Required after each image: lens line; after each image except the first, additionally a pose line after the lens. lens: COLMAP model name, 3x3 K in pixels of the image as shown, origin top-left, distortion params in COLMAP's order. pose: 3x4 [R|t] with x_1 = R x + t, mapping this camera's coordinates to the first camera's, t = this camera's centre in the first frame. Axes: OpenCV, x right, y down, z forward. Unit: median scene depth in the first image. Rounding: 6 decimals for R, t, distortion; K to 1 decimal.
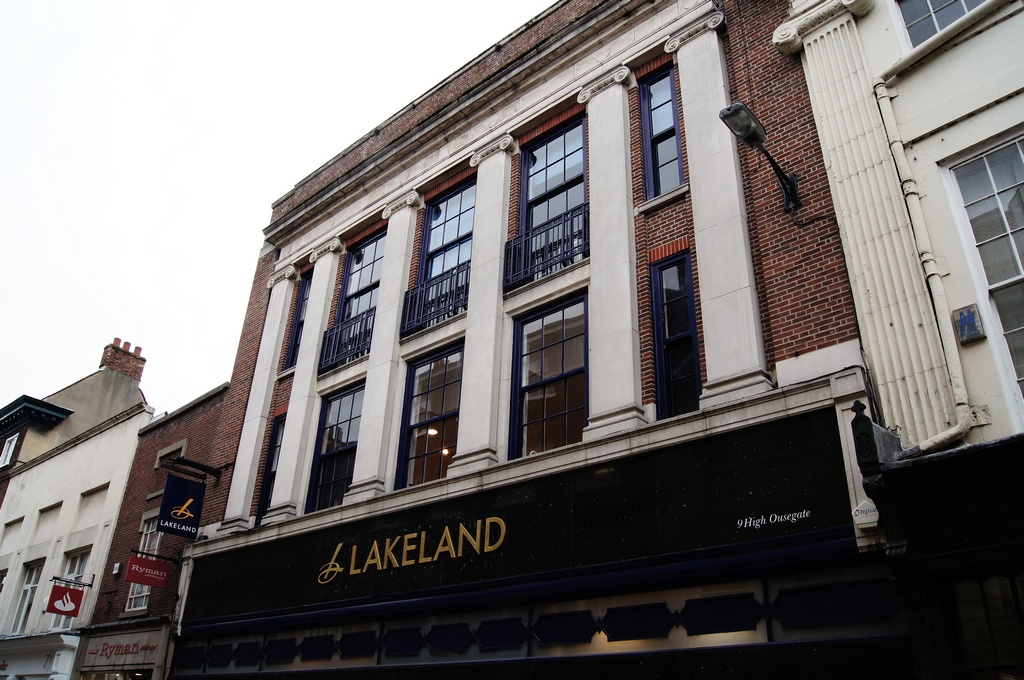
lens RADIAL K [[777.0, 0, 512.9], [0, 777.0, 326.0], [0, 0, 1]] dist [-0.098439, 0.039665]
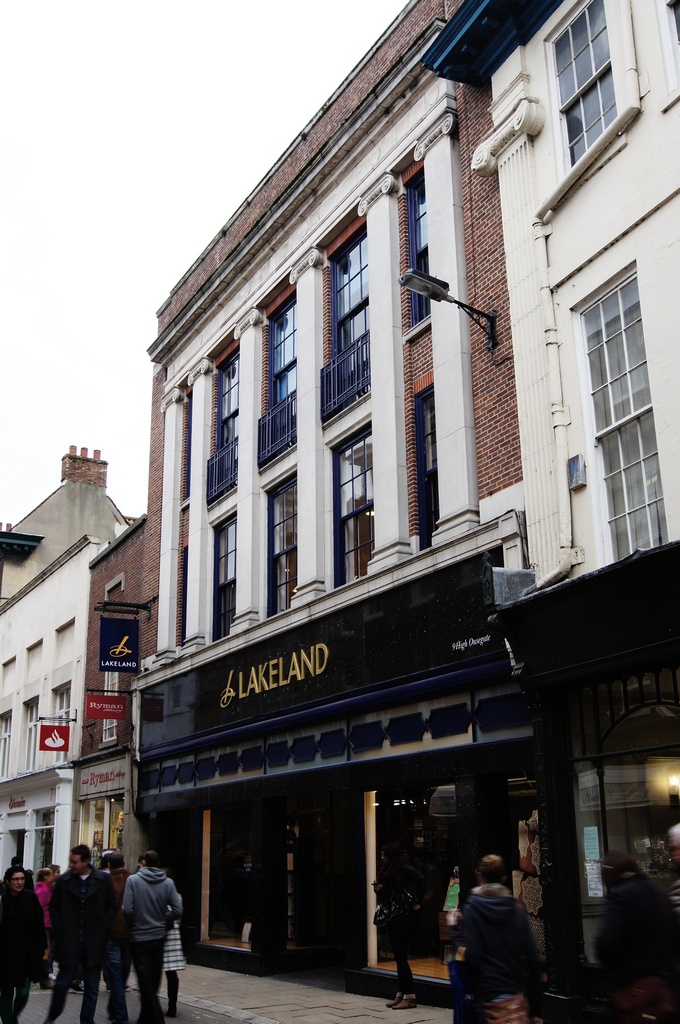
lens RADIAL K [[964.6, 0, 340.0], [0, 964.6, 512.0], [0, 0, 1]] dist [-0.048426, 0.002026]
pose [[0.955376, -0.160167, -0.248200, 0.227434], [0.202785, 0.966586, 0.156814, -0.091638], [0.214790, -0.200147, 0.955932, -0.182172]]
